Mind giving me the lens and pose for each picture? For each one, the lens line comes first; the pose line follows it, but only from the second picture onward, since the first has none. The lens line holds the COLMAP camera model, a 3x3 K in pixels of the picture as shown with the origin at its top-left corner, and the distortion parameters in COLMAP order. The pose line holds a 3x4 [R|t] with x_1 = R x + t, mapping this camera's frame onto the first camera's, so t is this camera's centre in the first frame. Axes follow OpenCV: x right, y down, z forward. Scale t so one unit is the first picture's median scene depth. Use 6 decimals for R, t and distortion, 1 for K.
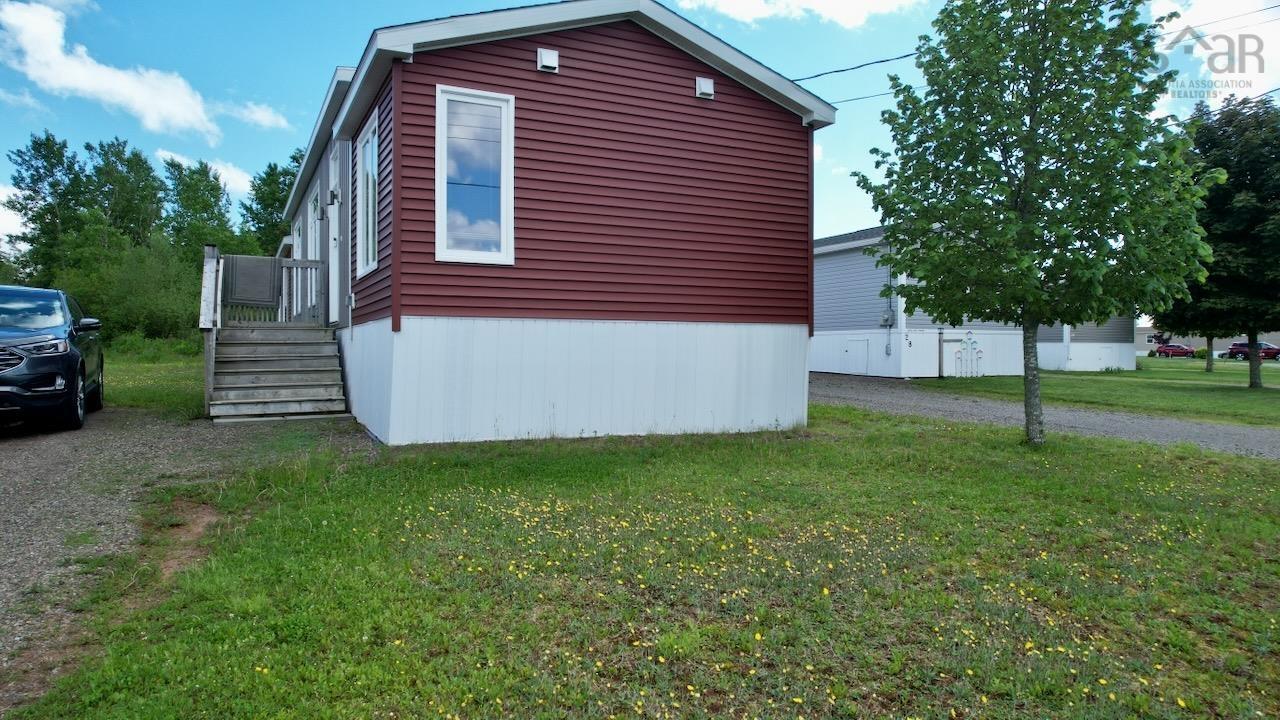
lens RADIAL K [[807.8, 0, 640.0], [0, 807.8, 360.0], [0, 0, 1]] dist [-0.052831, 0.025506]
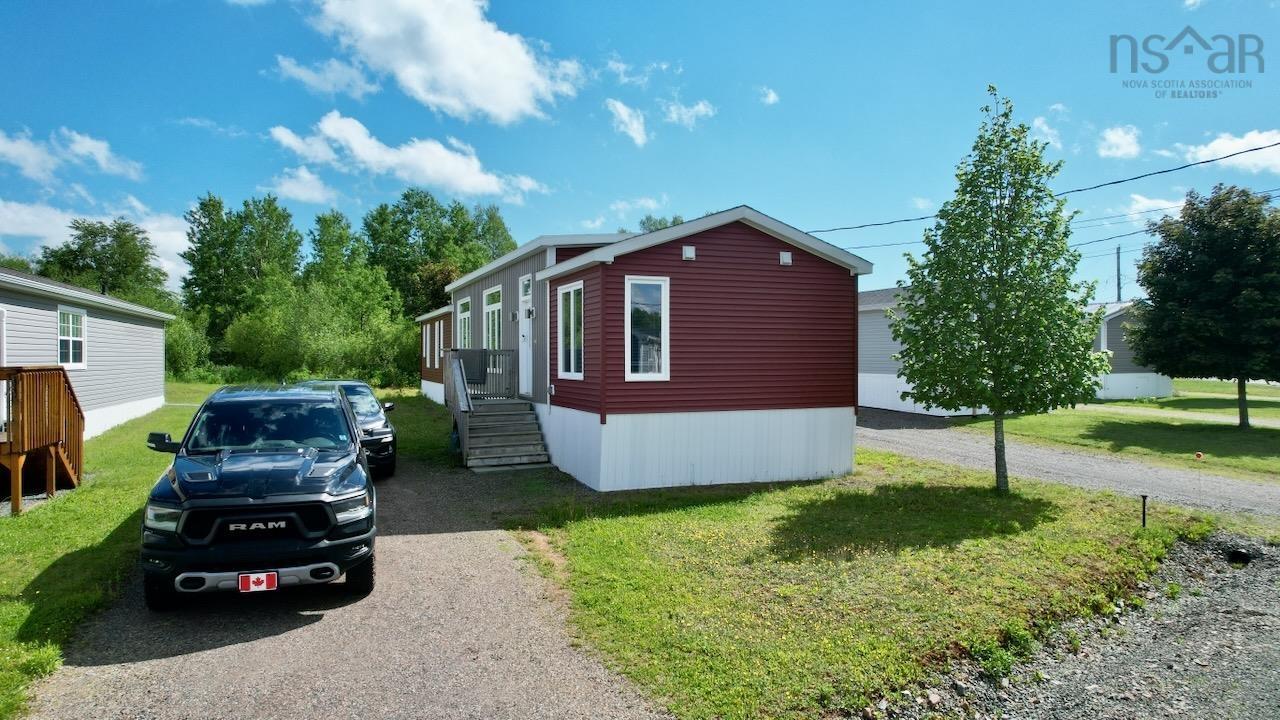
lens RADIAL K [[807.8, 0, 640.0], [0, 807.8, 360.0], [0, 0, 1]] dist [-0.052831, 0.025506]
pose [[0.996558, -0.005509, -0.082712, -0.072077], [0.005230, 0.999980, -0.003590, -0.138708], [0.082730, 0.003145, 0.996567, -0.578580]]
